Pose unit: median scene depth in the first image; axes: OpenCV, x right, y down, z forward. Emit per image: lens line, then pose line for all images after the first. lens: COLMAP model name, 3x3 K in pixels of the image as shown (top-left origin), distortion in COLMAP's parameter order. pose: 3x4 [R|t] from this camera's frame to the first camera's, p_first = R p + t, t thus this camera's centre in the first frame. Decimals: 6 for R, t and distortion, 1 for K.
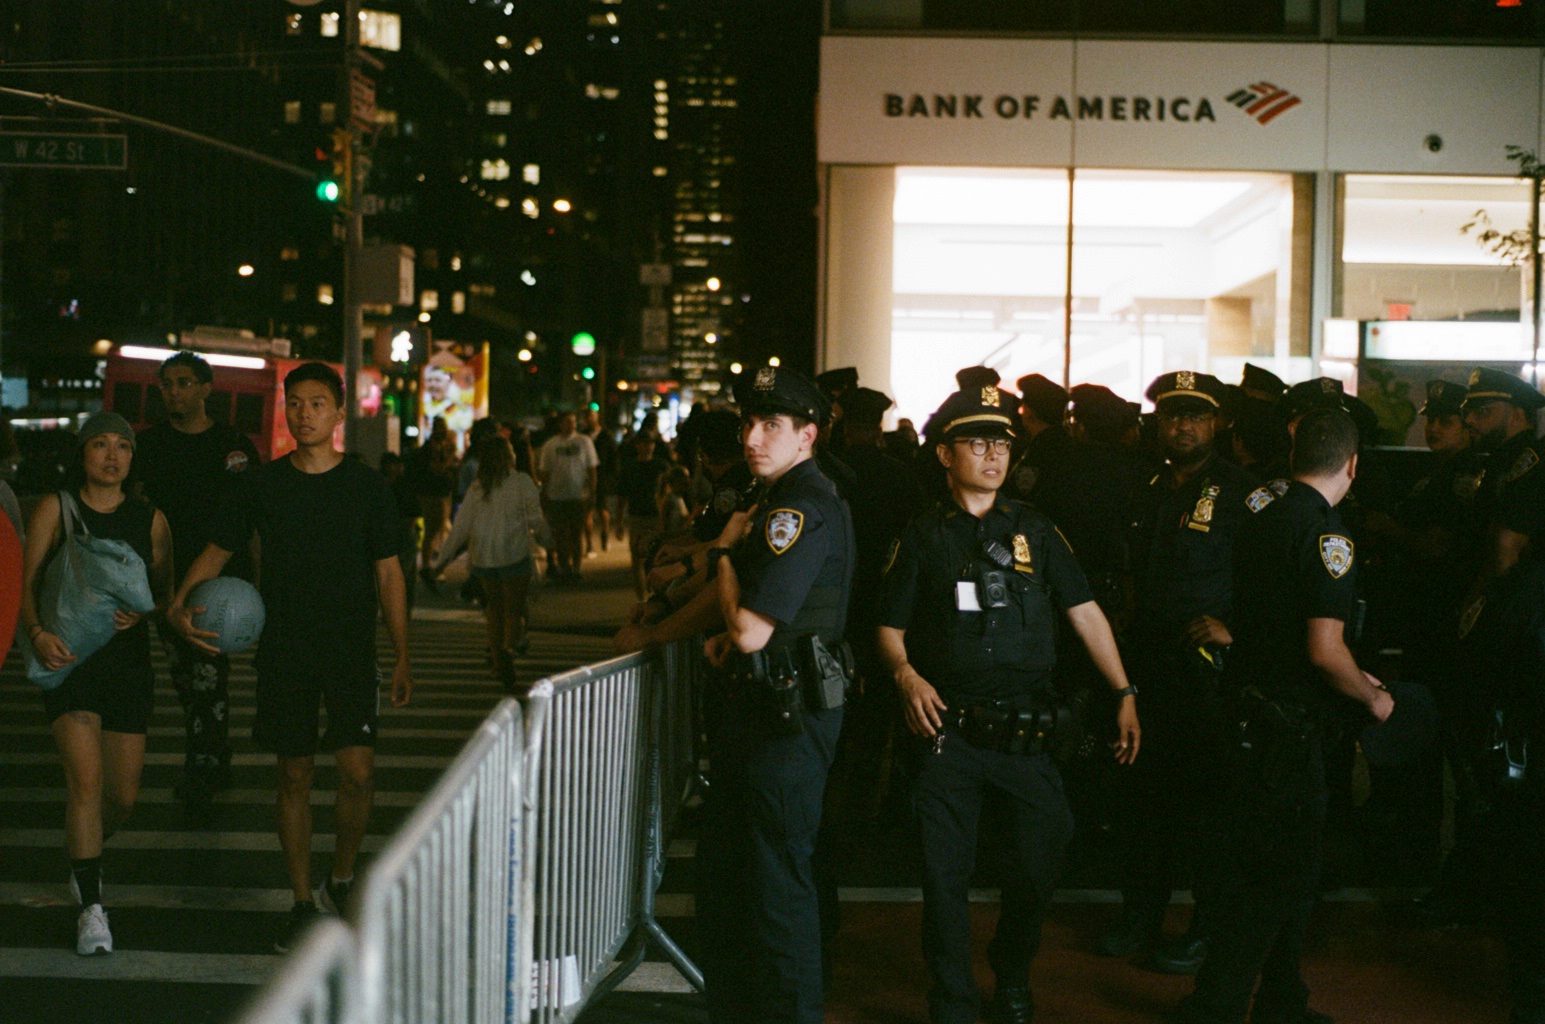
lens RADIAL K [[2377.4, 0, 770.9], [0, 2377.4, 519.9], [0, 0, 1]] dist [0.024253, 0.000000]
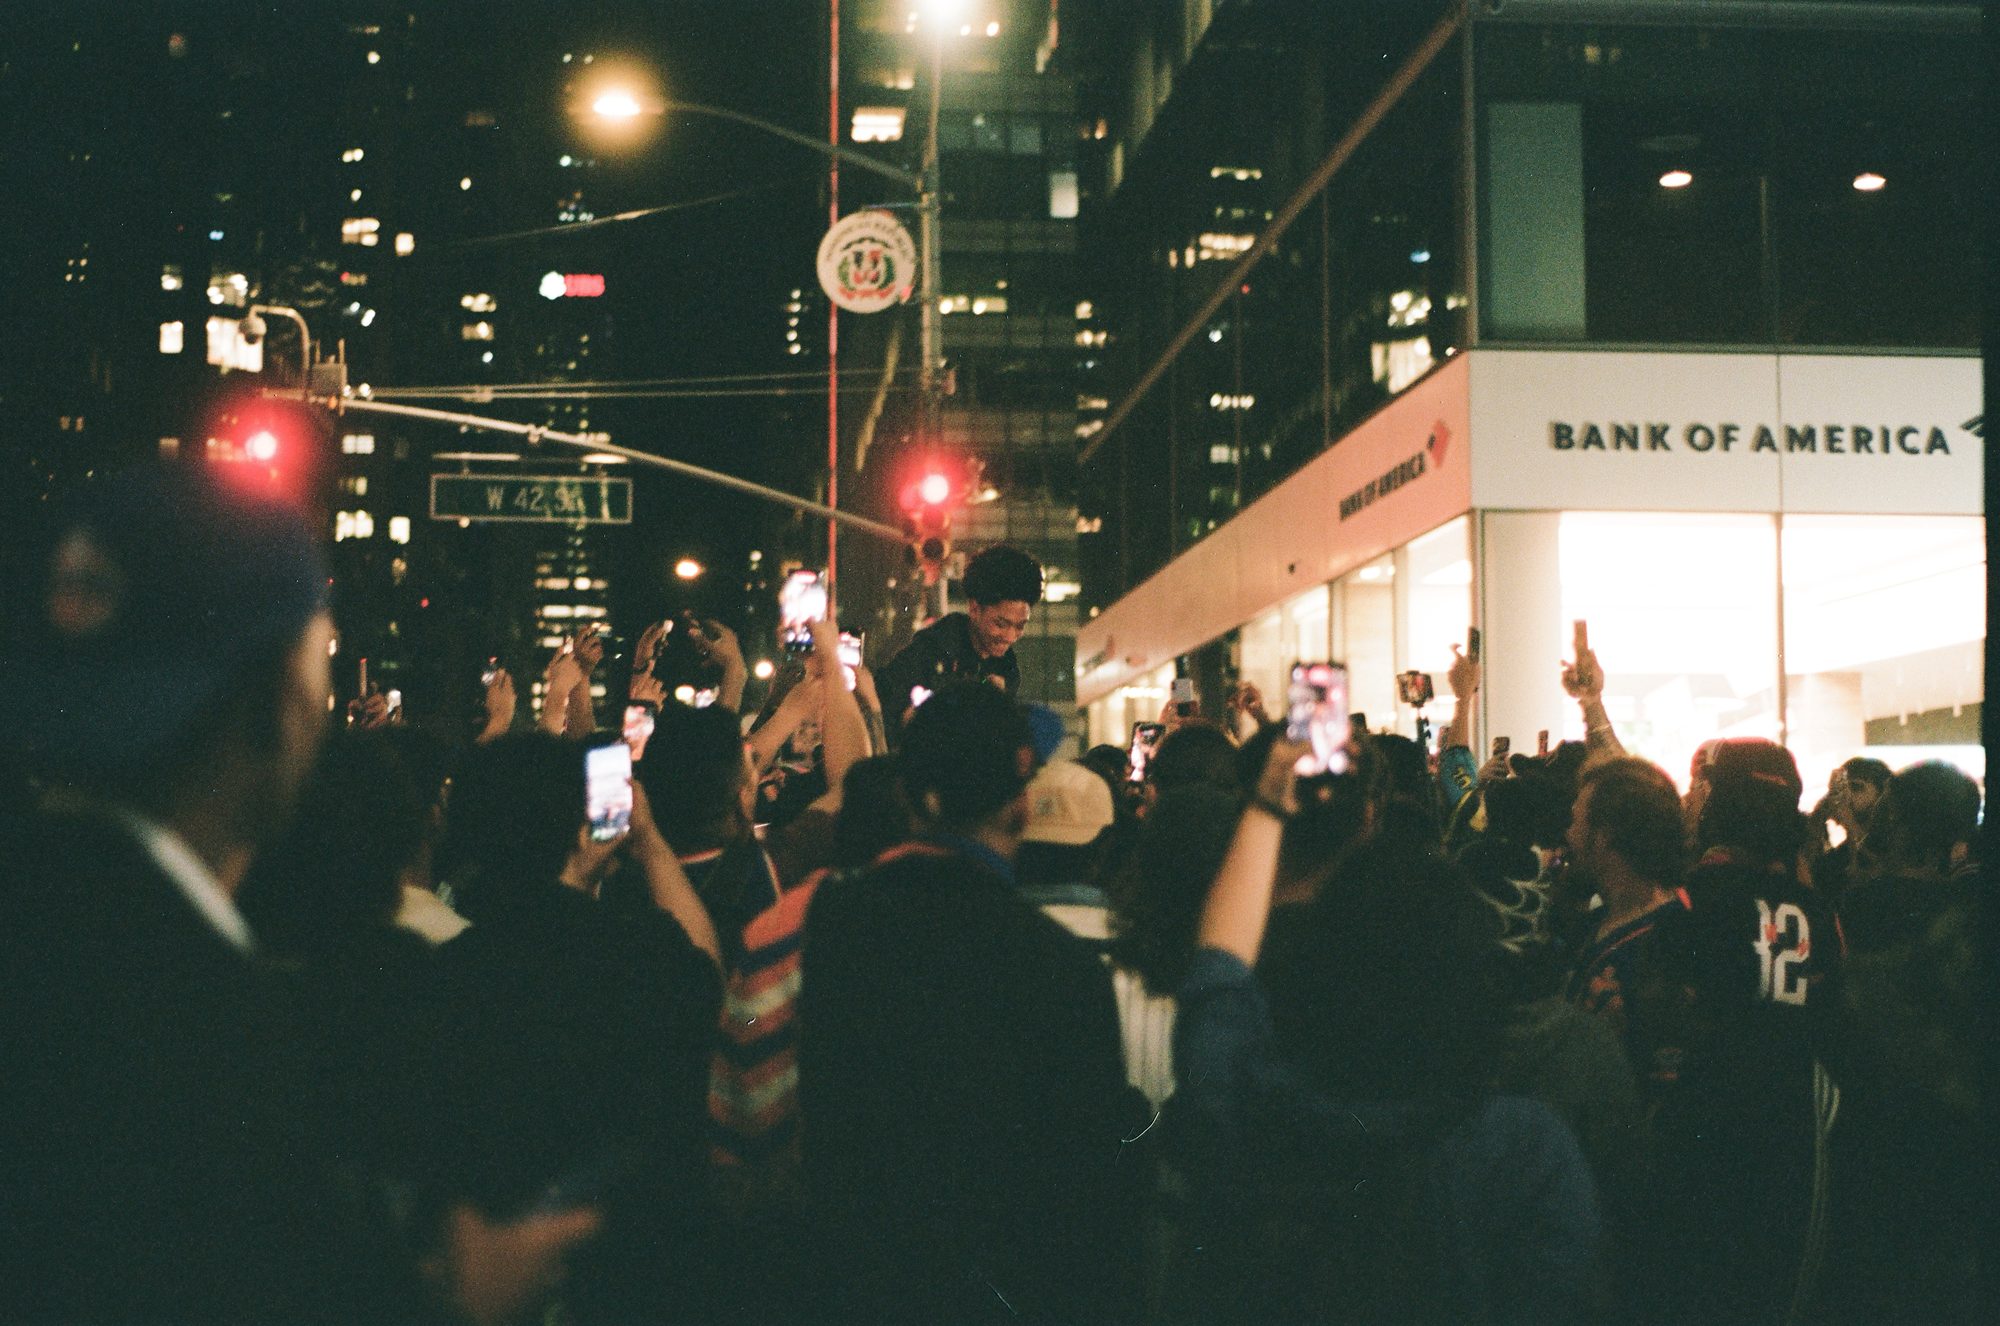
lens RADIAL K [[3077.5, 0, 997.0], [0, 3077.5, 659.9], [0, 0, 1]] dist [0.024253, 0.000000]
pose [[0.992051, -0.012531, 0.125215, -0.266303], [0.025089, 0.994749, -0.099223, -0.002201], [-0.123314, 0.101576, 0.987156, 0.013104]]
